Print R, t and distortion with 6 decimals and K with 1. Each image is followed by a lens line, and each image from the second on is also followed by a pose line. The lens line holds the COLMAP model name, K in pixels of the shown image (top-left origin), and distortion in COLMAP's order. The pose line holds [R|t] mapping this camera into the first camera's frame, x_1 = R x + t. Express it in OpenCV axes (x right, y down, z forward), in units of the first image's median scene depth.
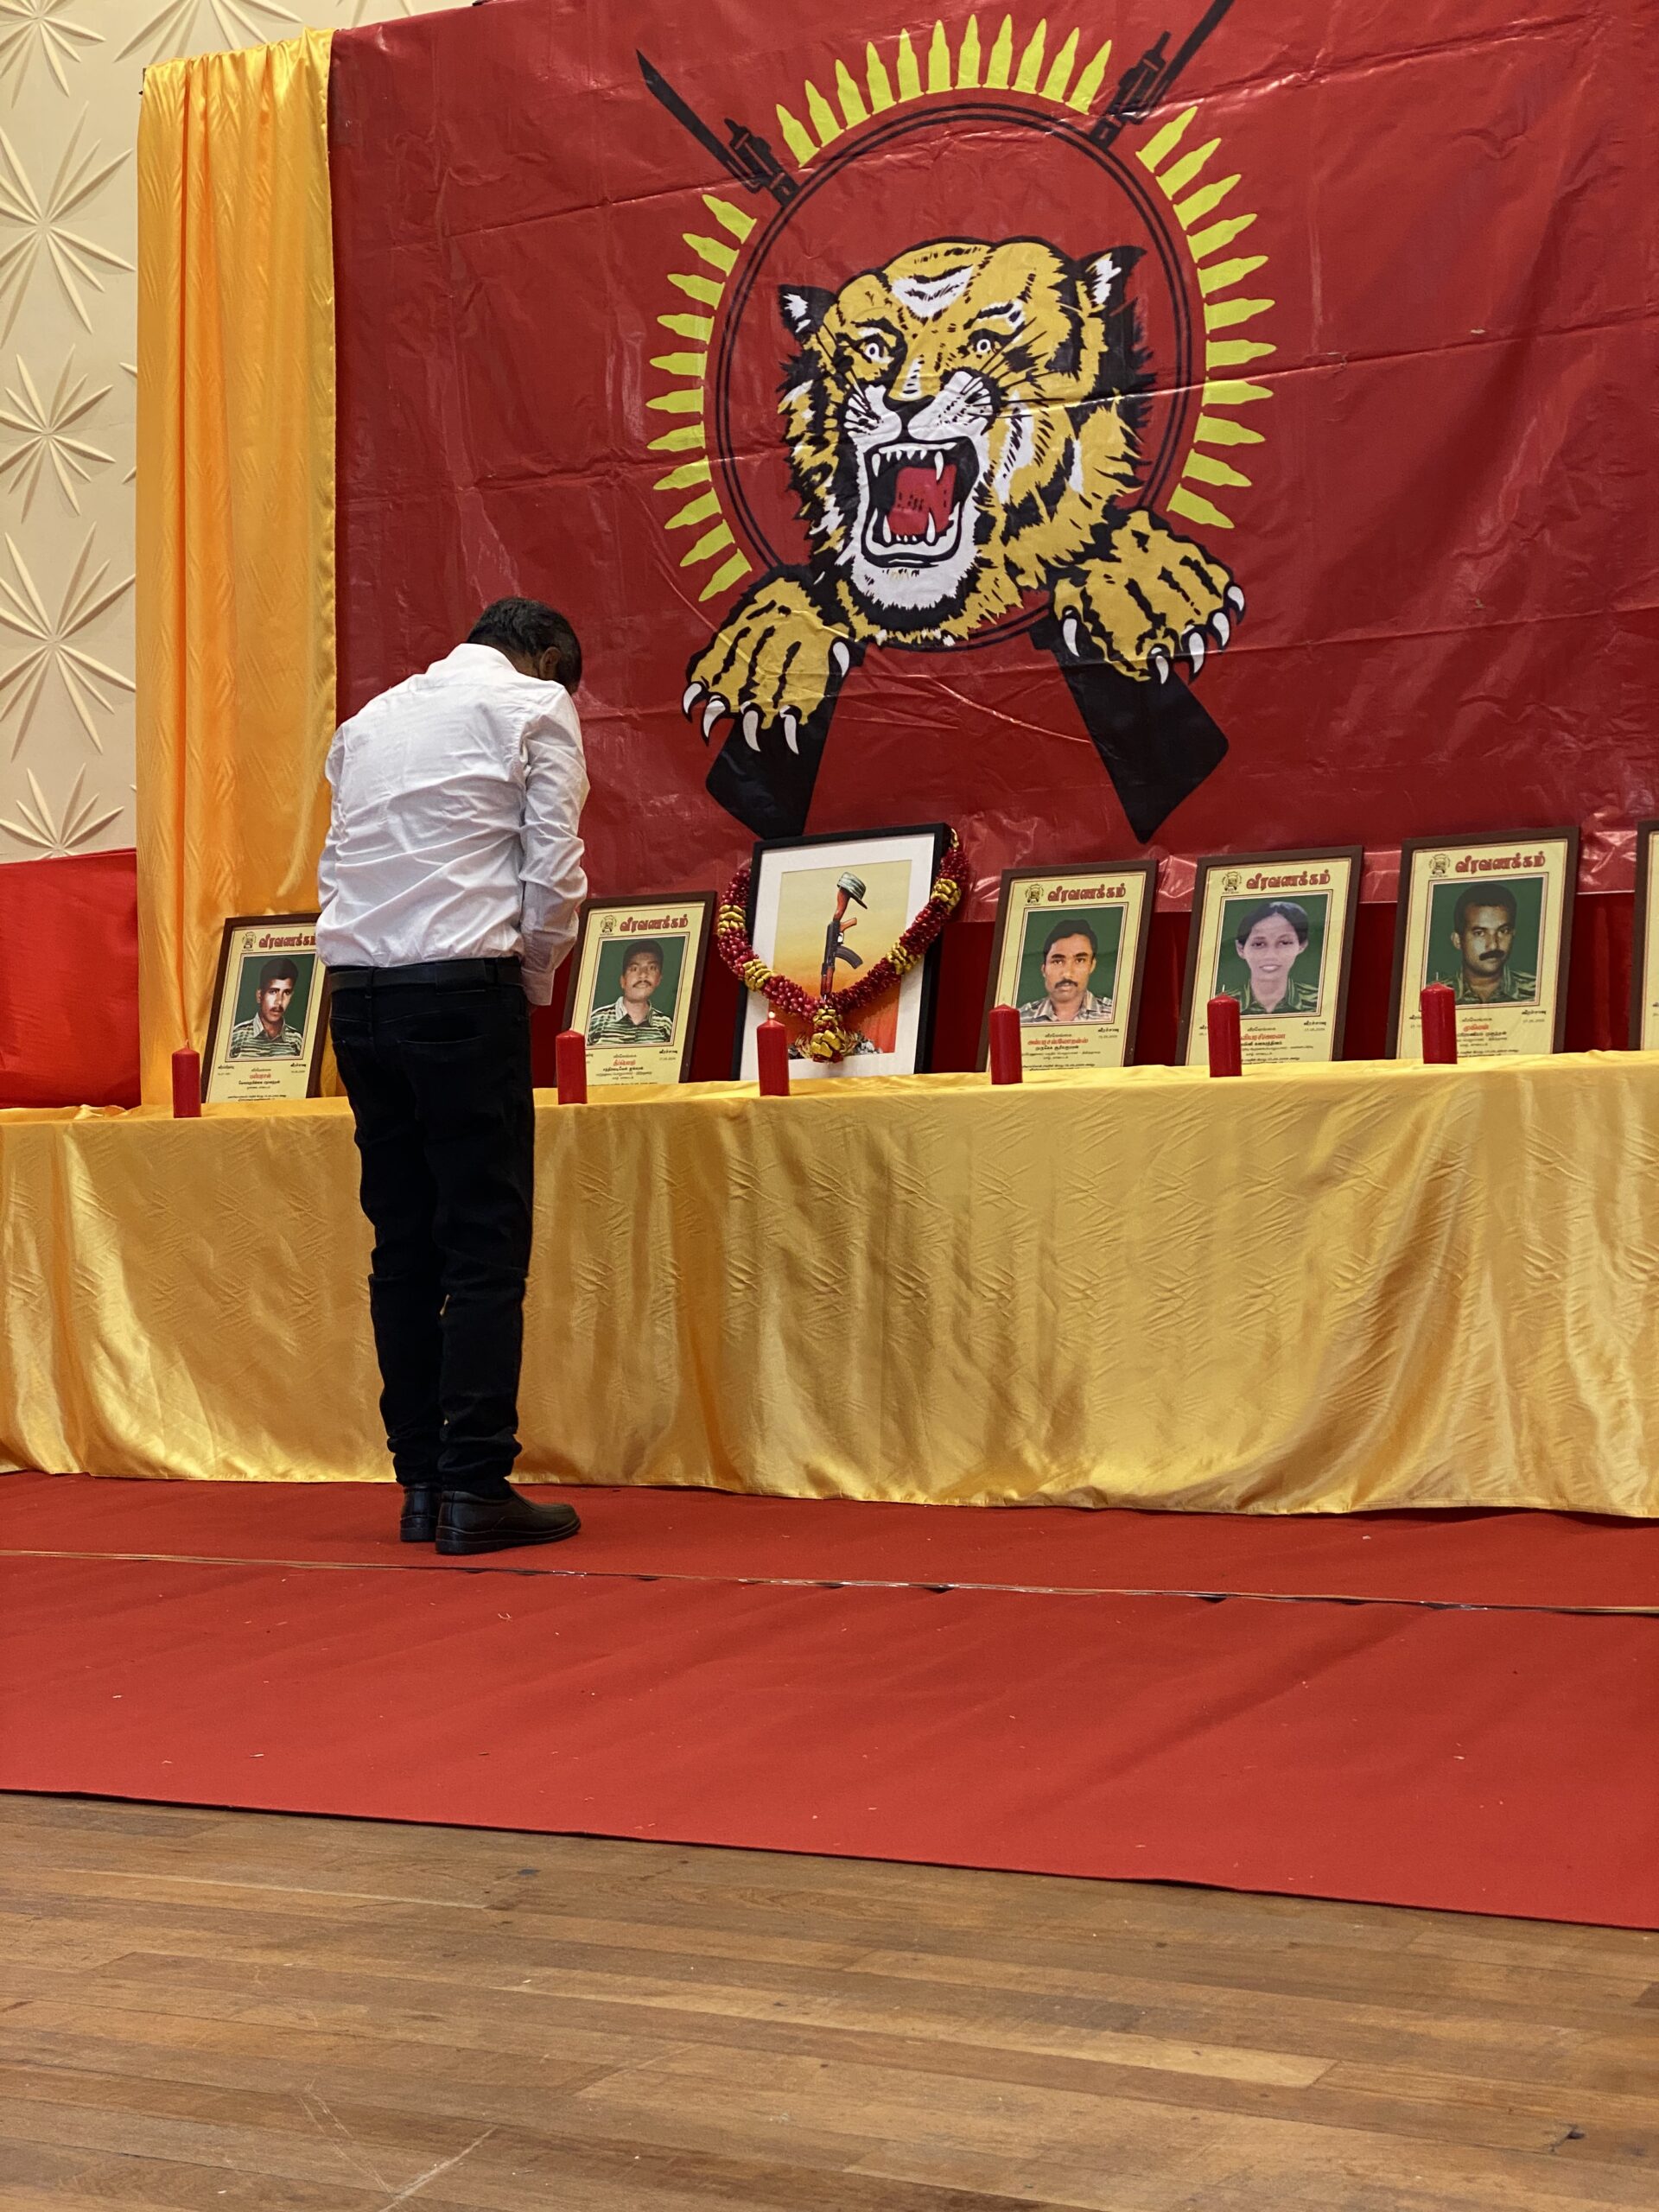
lens RADIAL K [[3282.6, 0, 825.2], [0, 3282.6, 1145.8], [0, 0, 1]] dist [0.126711, -0.129592]
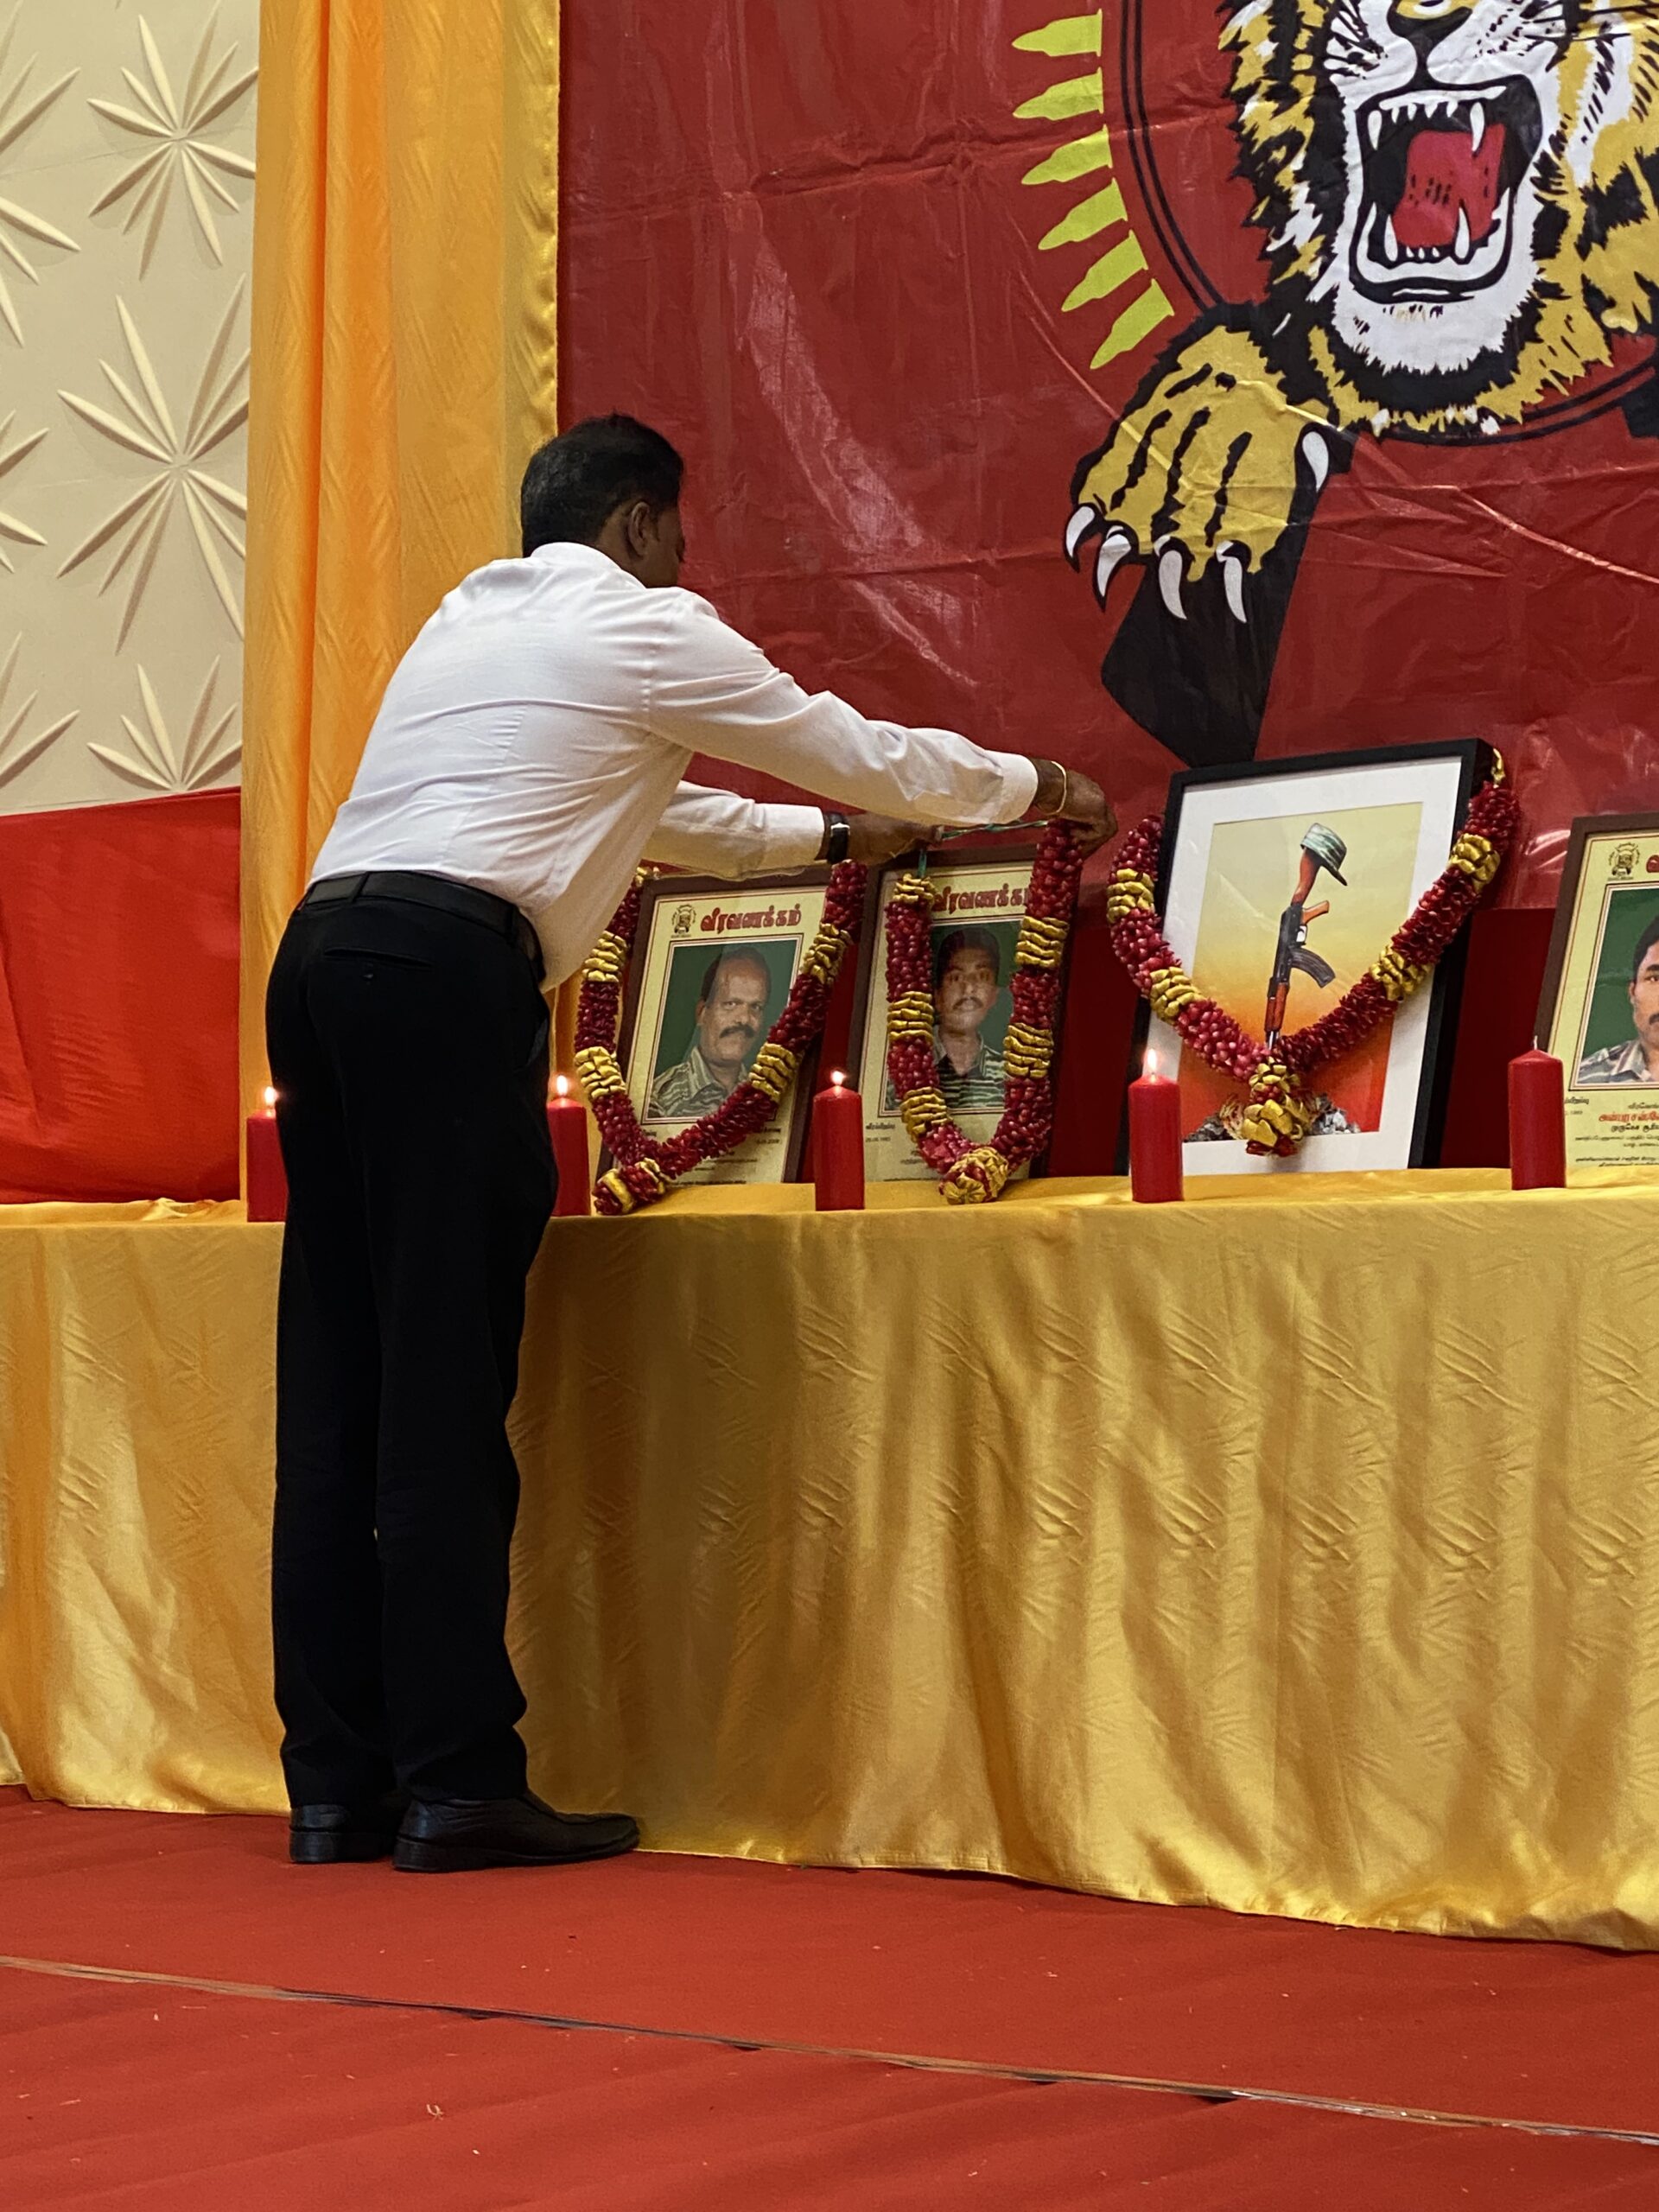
lens RADIAL K [[5024.3, 0, 824.0], [0, 5024.3, 1135.8], [0, 0, 1]] dist [0.037037, 0.737784]
pose [[0.980642, 0.013693, -0.195330, 0.097626], [-0.018713, 0.999540, -0.023877, -0.004560], [0.194913, 0.027070, 0.980447, 0.108320]]
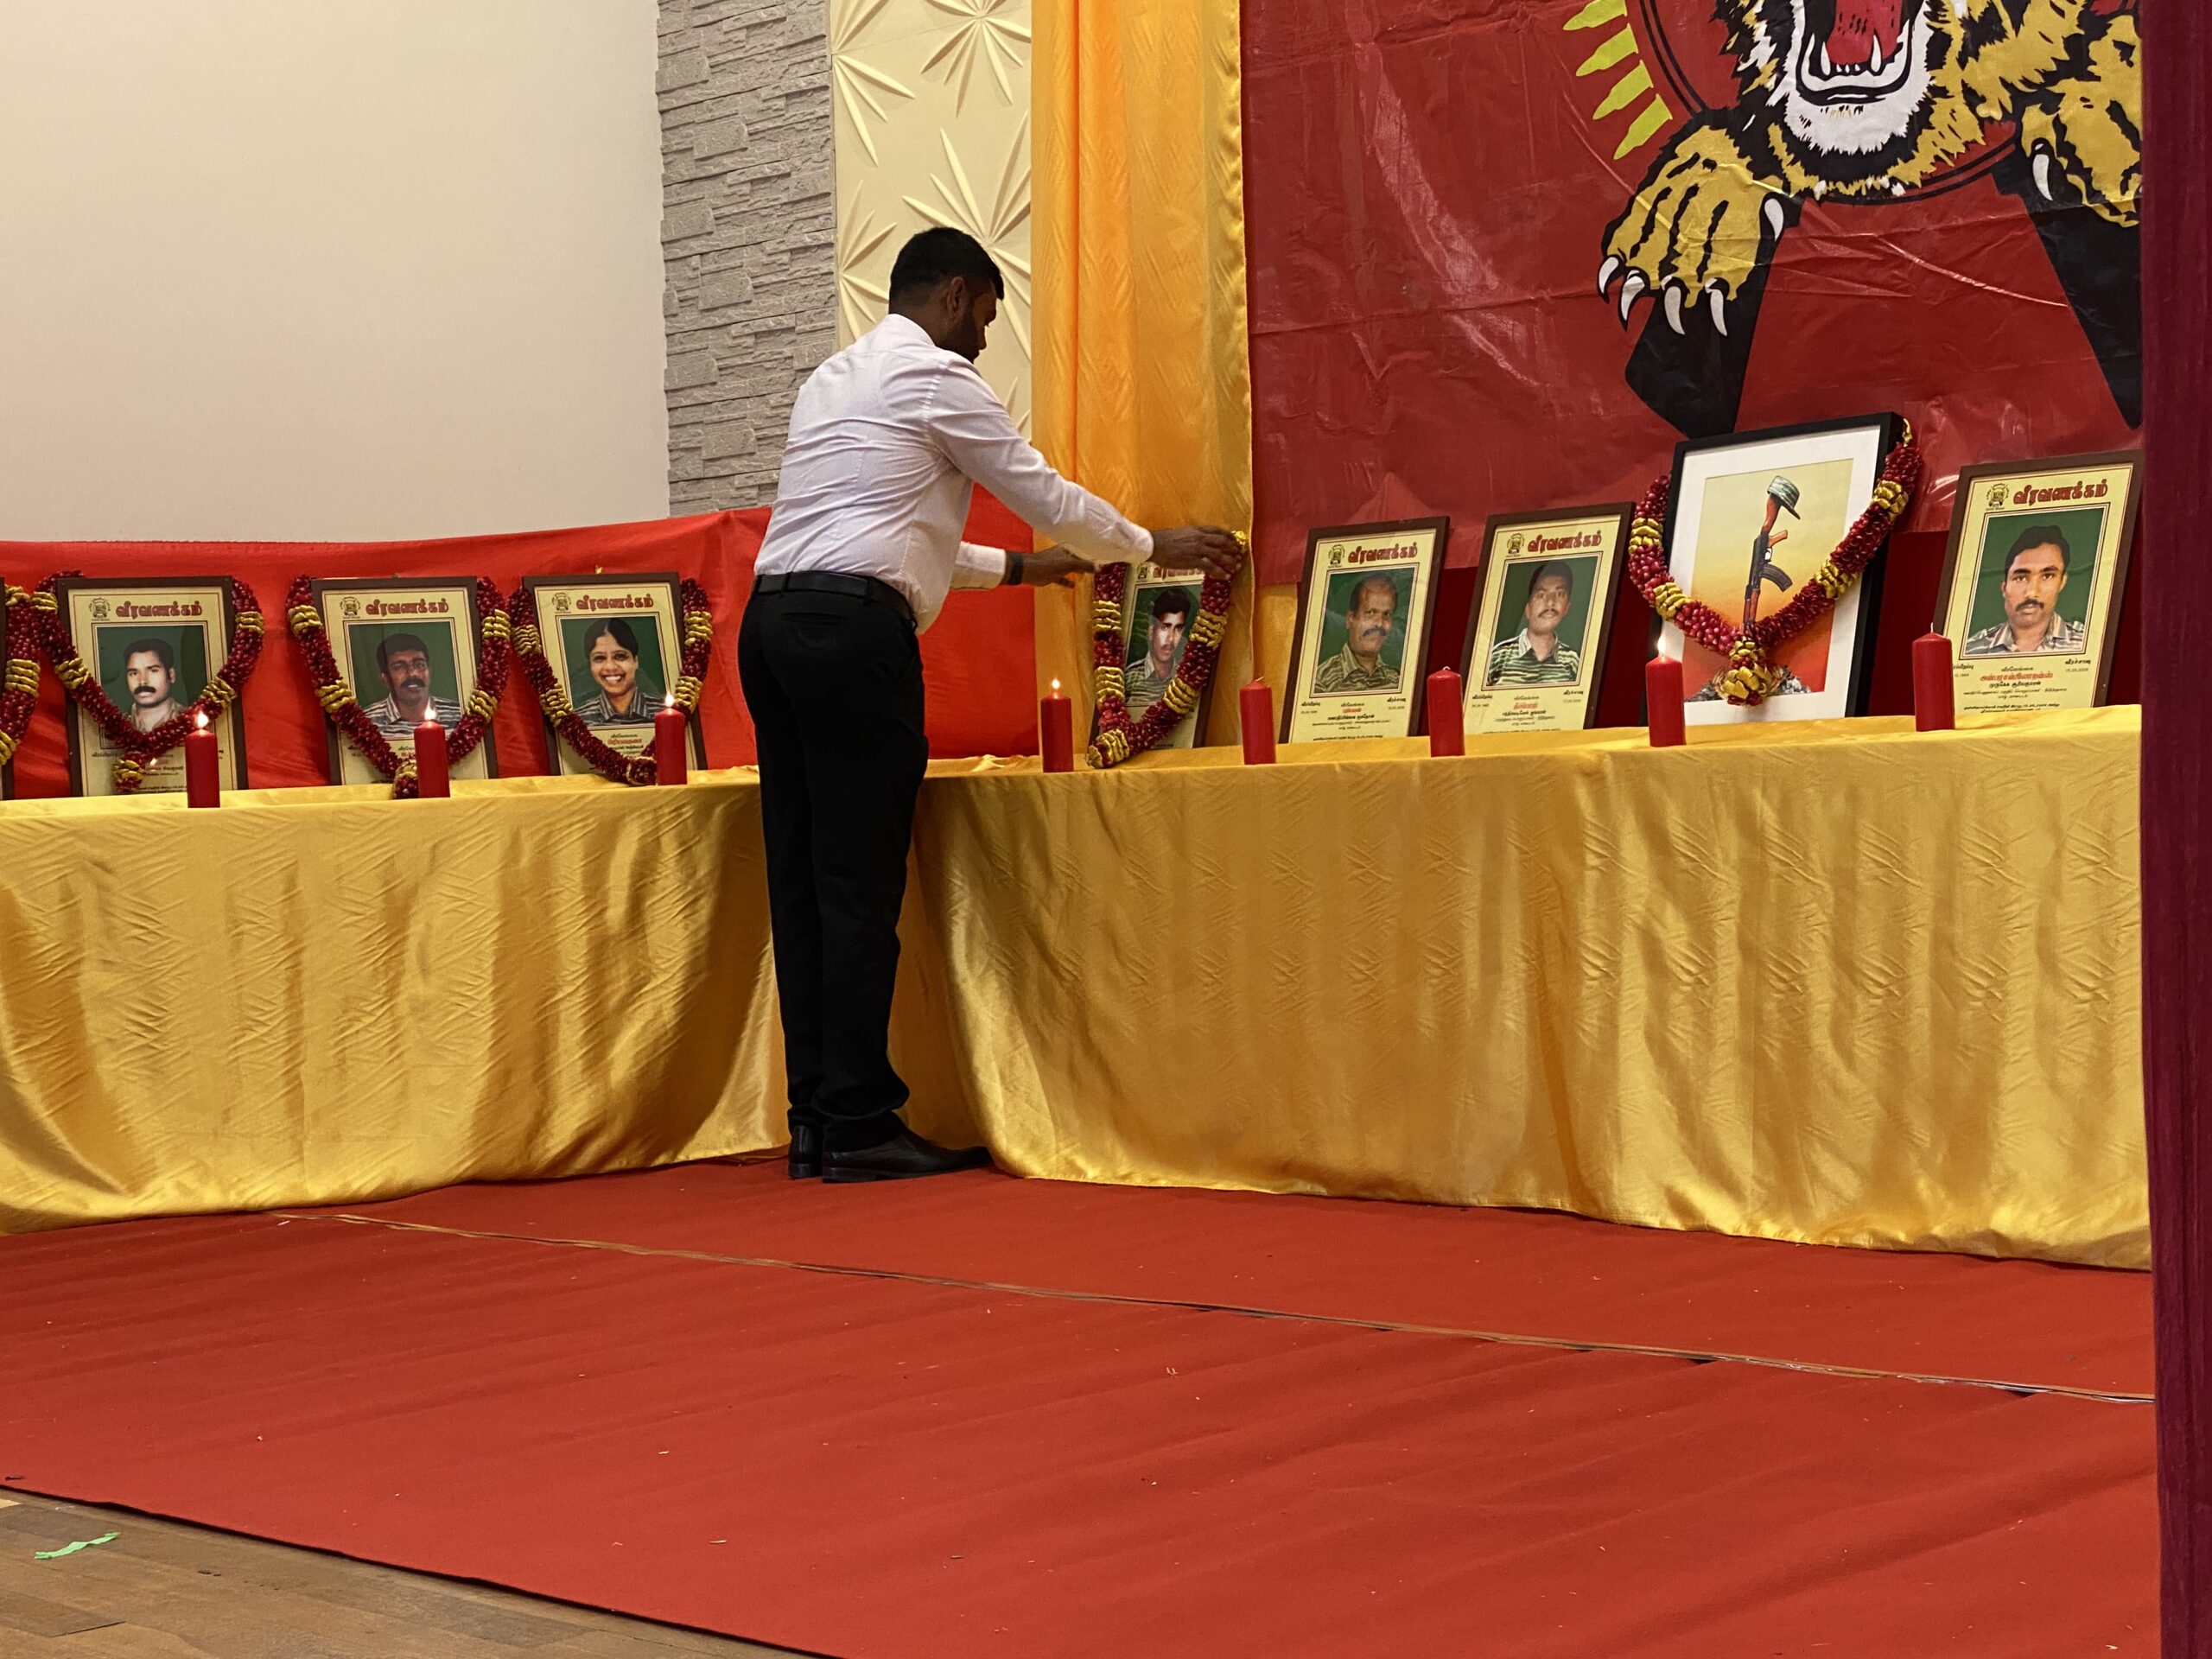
lens RADIAL K [[3604.8, 0, 1106.0], [0, 3604.8, 829.5], [0, 0, 1]] dist [0.156119, -0.347995]
pose [[0.955649, -0.000069, -0.294509, 0.116351], [0.005080, 0.999855, 0.016249, -0.009228], [0.294465, -0.017025, 0.955510, 0.069460]]
